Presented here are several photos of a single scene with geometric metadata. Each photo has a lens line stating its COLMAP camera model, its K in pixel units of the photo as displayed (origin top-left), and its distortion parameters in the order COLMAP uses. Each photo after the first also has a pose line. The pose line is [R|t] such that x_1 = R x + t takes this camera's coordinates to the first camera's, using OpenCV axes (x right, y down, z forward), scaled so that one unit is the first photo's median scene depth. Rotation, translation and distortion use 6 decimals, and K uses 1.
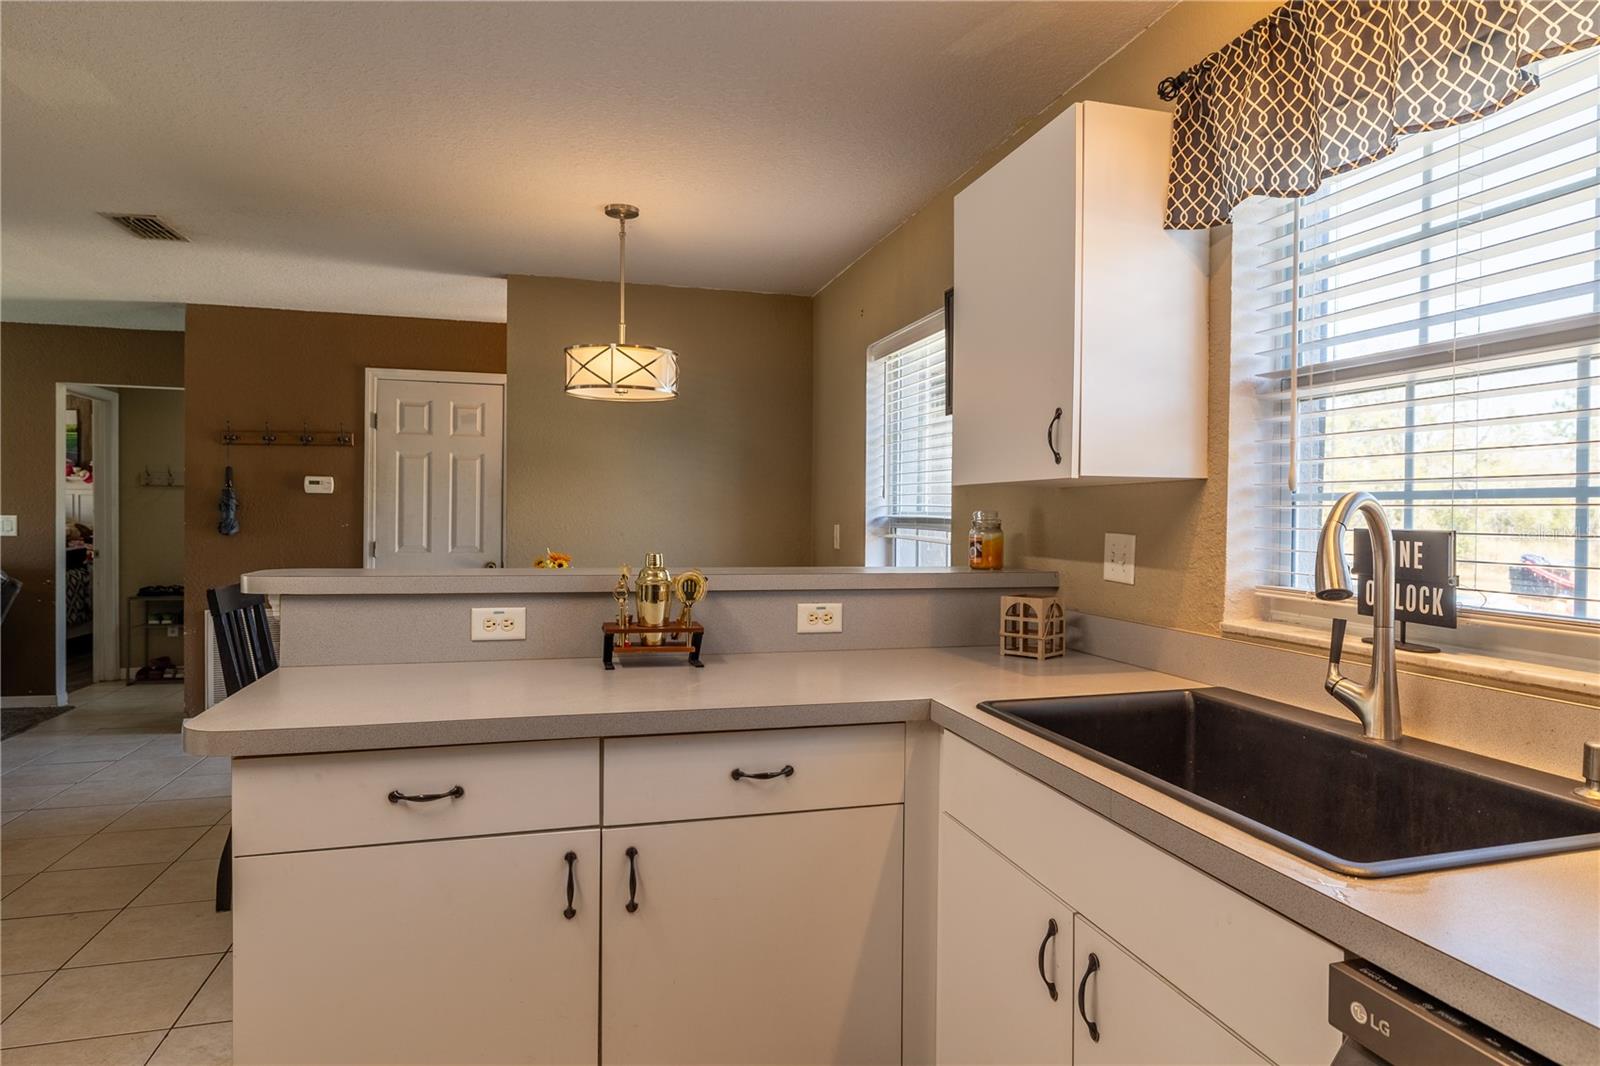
lens RADIAL K [[908.1, 0, 804.5], [0, 908.1, 525.9], [0, 0, 1]] dist [-0.002803, -0.000048]
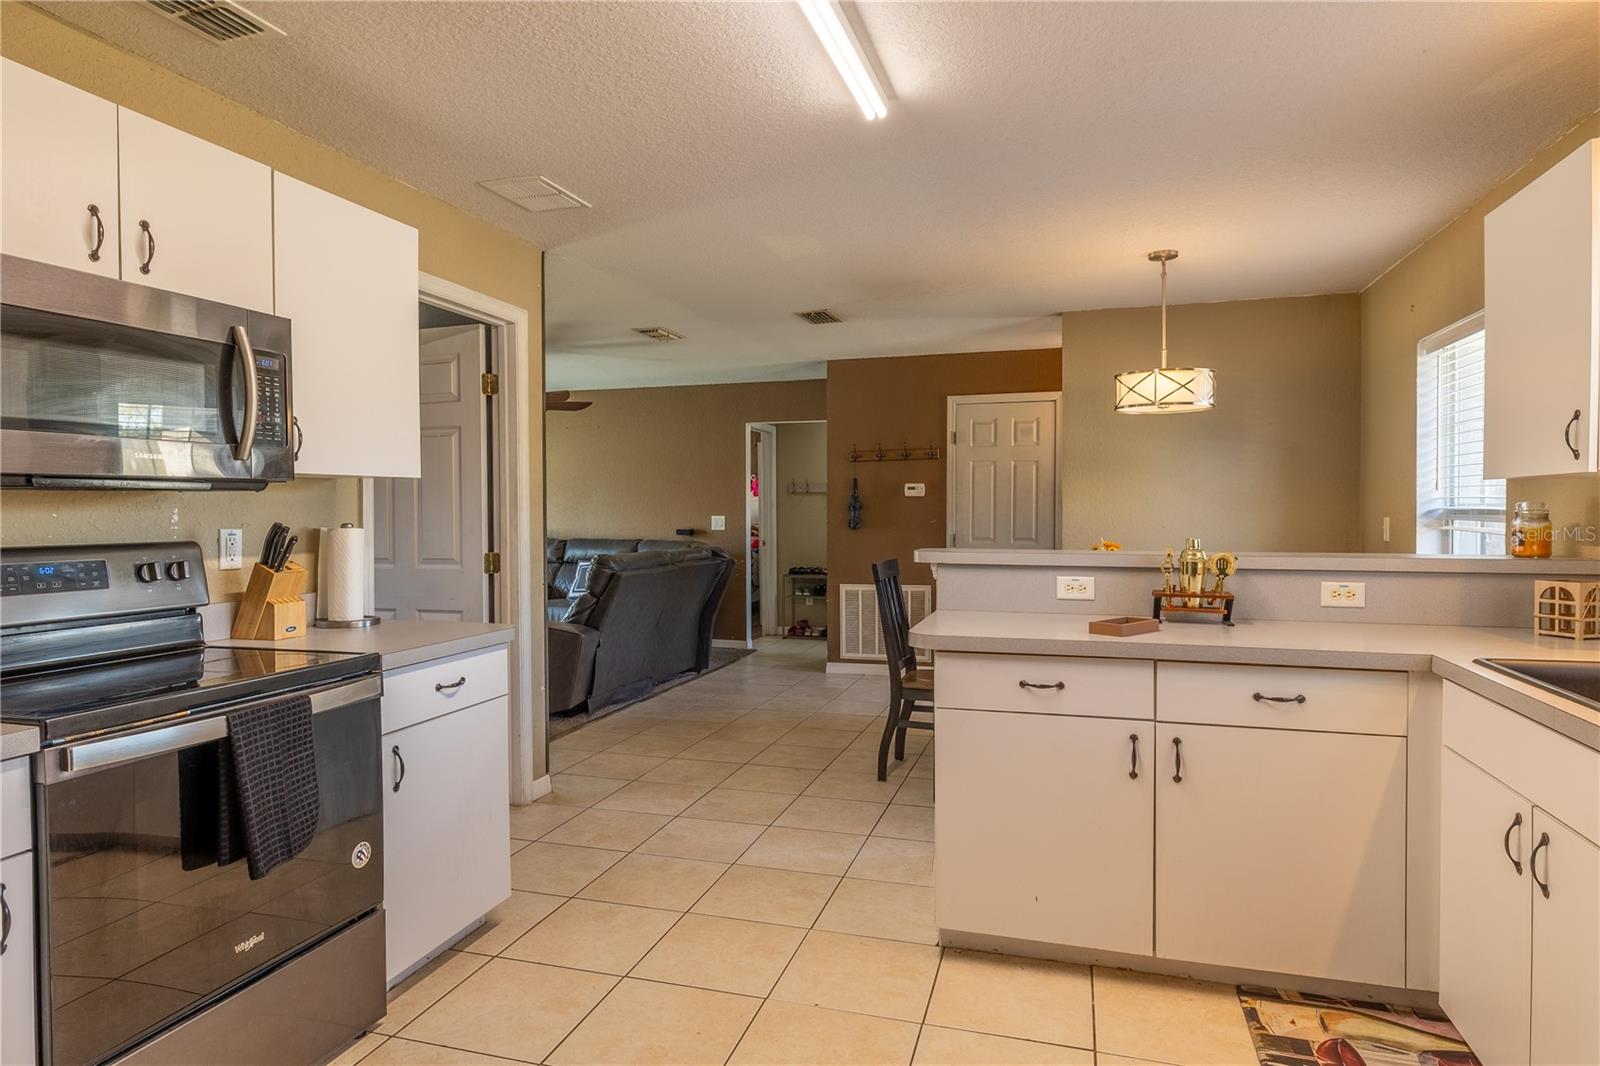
lens RADIAL K [[908.1, 0, 804.5], [0, 908.1, 525.9], [0, 0, 1]] dist [-0.002803, -0.000048]
pose [[0.842037, -0.003185, -0.539410, 0.067431], [0.004986, 0.999986, 0.001879, 0.006066], [0.539397, -0.004271, 0.842041, -0.397429]]
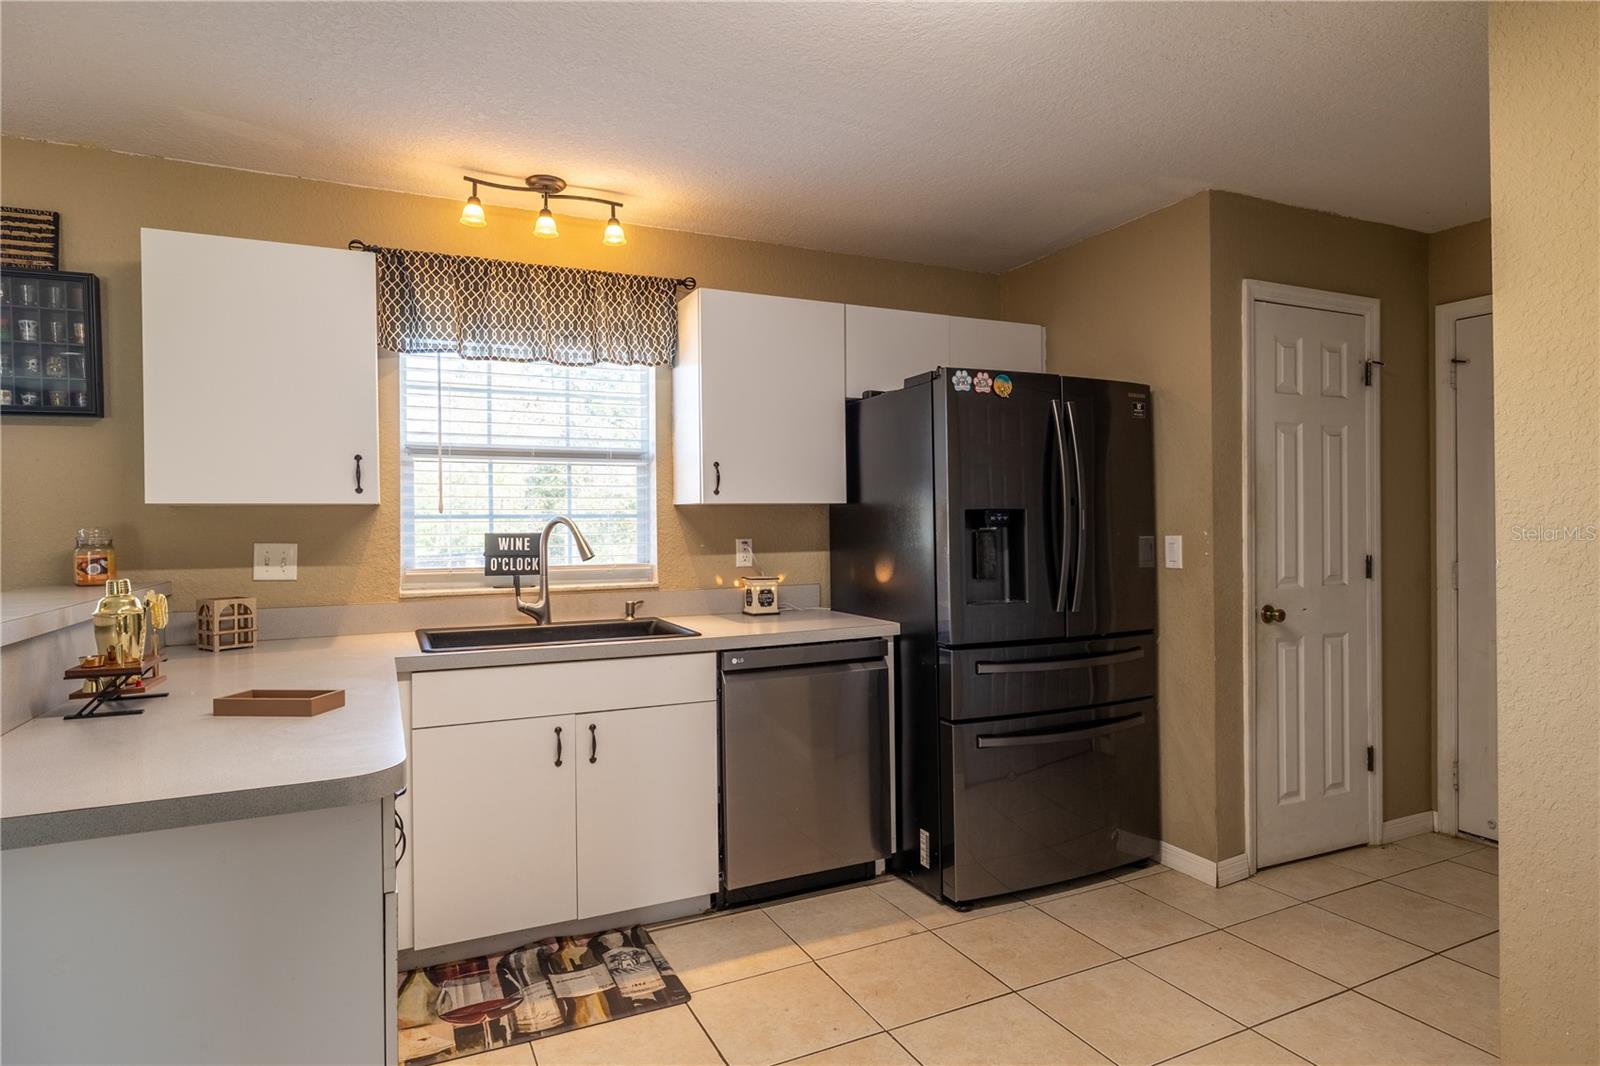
lens RADIAL K [[889.5, 0, 805.8], [0, 889.5, 527.3], [0, 0, 1]] dist [-0.000361, -0.000658]
pose [[-0.174292, -0.011653, 0.984625, -1.058249], [0.020094, 0.999680, 0.015388, -0.018949], [-0.984489, 0.022467, -0.174002, 0.469775]]
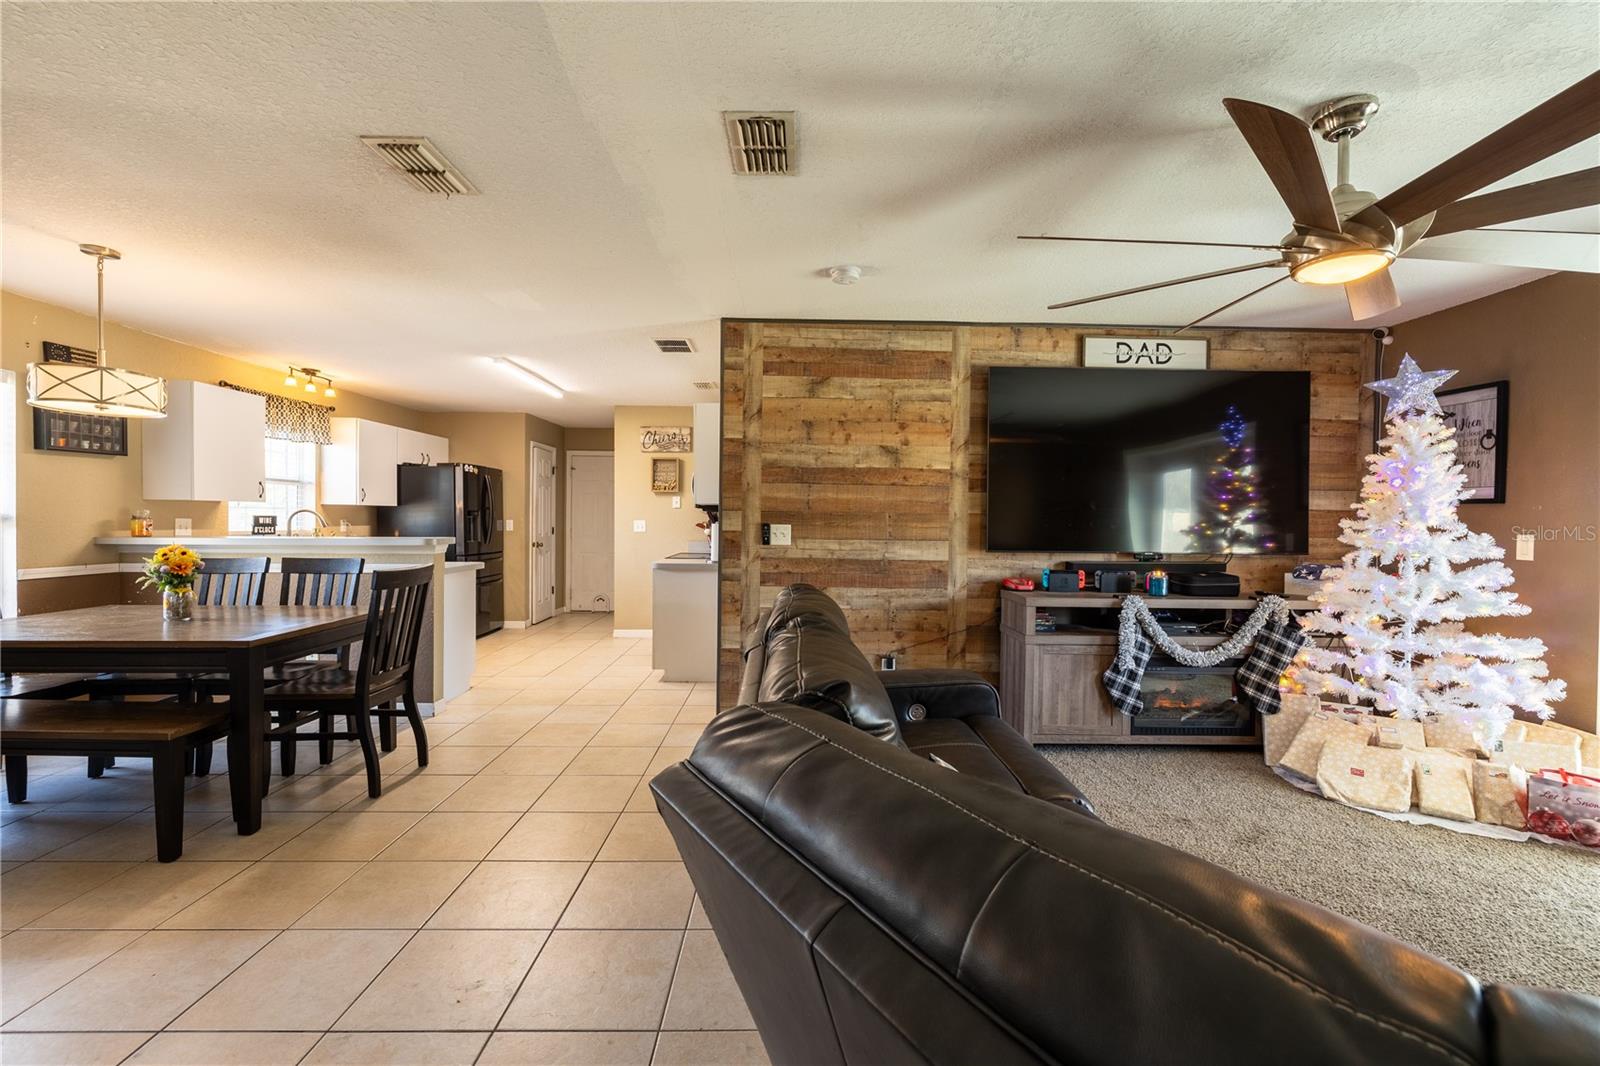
lens RADIAL K [[670.1, 0, 805.2], [0, 670.1, 527.8], [0, 0, 1]] dist [0.000022, -0.000130]
pose [[-0.967441, -0.021598, 0.252174, -2.022429], [-0.014957, 0.999490, 0.028219, -0.048671], [-0.252655, 0.023528, -0.967270, 2.515009]]
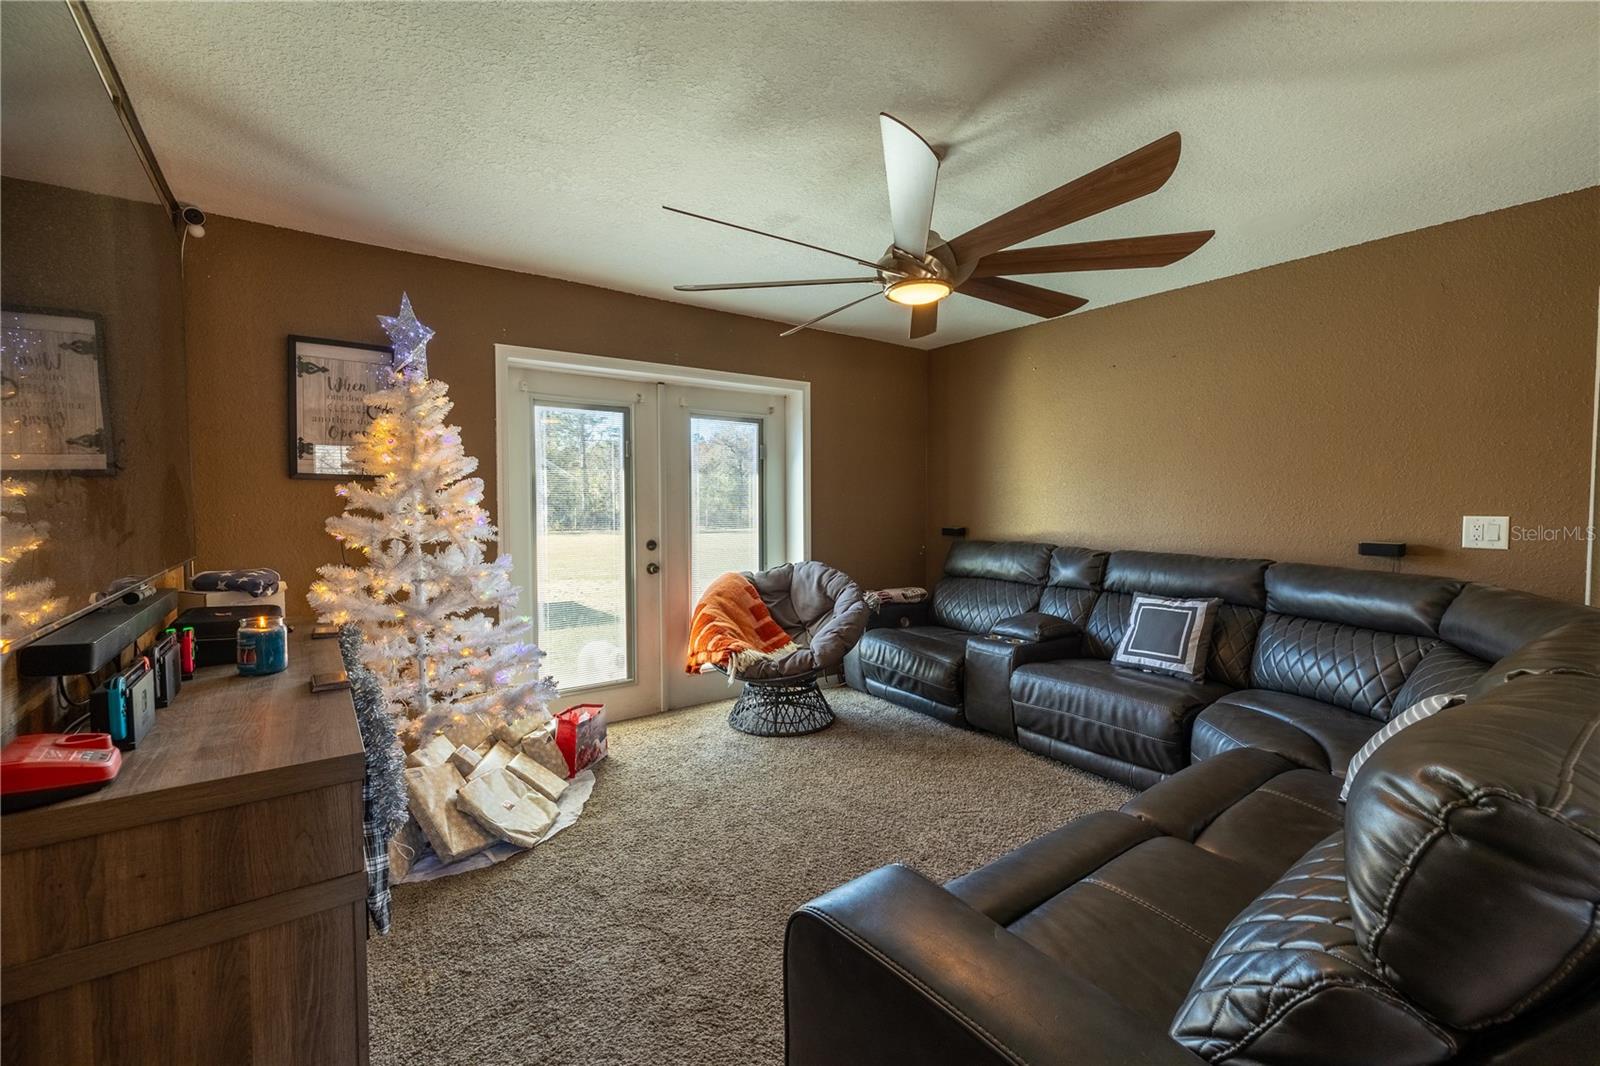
lens RADIAL K [[676.4, 0, 805.2], [0, 676.4, 527.8], [0, 0, 1]] dist [0.000394, 0.000040]
pose [[0.353453, 0.020515, -0.935227, -1.541967], [-0.007796, 0.999789, 0.018985, -0.022675], [0.935420, 0.000580, 0.353539, 0.982308]]
